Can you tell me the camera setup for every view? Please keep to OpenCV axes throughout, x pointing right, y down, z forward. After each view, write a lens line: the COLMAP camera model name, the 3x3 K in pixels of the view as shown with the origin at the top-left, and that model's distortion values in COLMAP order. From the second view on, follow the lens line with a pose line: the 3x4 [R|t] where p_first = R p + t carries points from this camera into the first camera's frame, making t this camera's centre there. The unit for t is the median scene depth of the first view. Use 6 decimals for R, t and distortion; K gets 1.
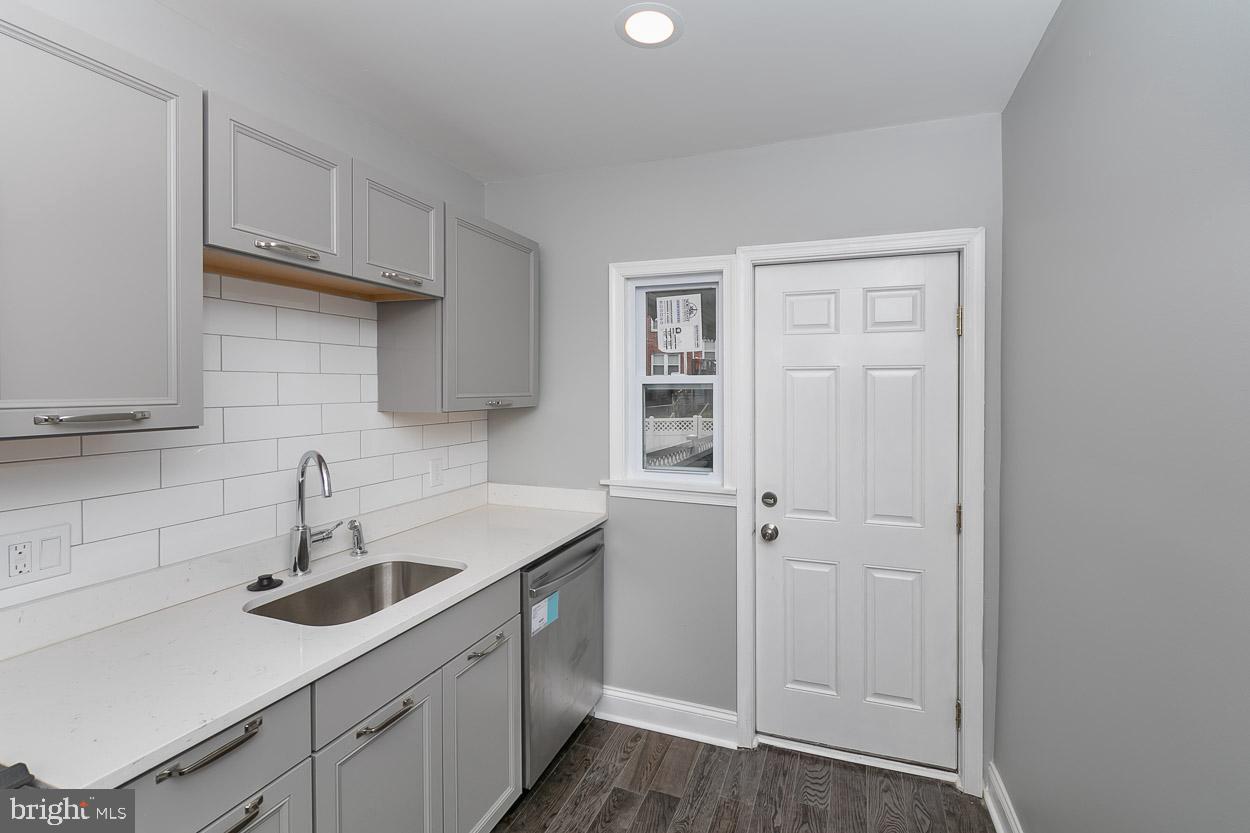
lens RADIAL K [[540.3, 0, 665.9], [0, 540.3, 391.4], [0, 0, 1]] dist [-0.003171, -0.001452]
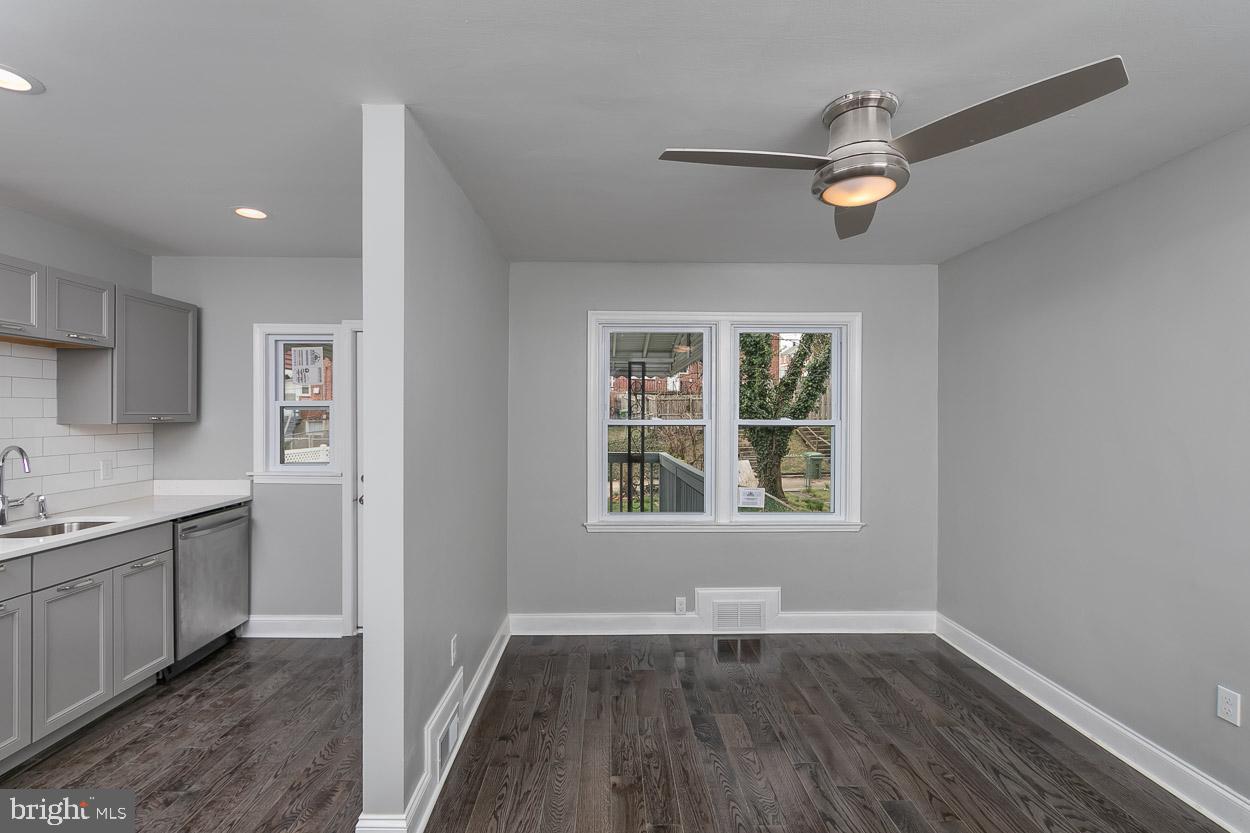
lens RADIAL K [[551.8, 0, 605.1], [0, 551.8, 415.4], [0, 0, 1]] dist [-0.011899, 0.000847]
pose [[0.941980, 0.000929, 0.335668, 0.372809], [0.000169, 0.999995, -0.003242, 0.020547], [-0.335669, 0.003111, 0.941975, -0.907502]]
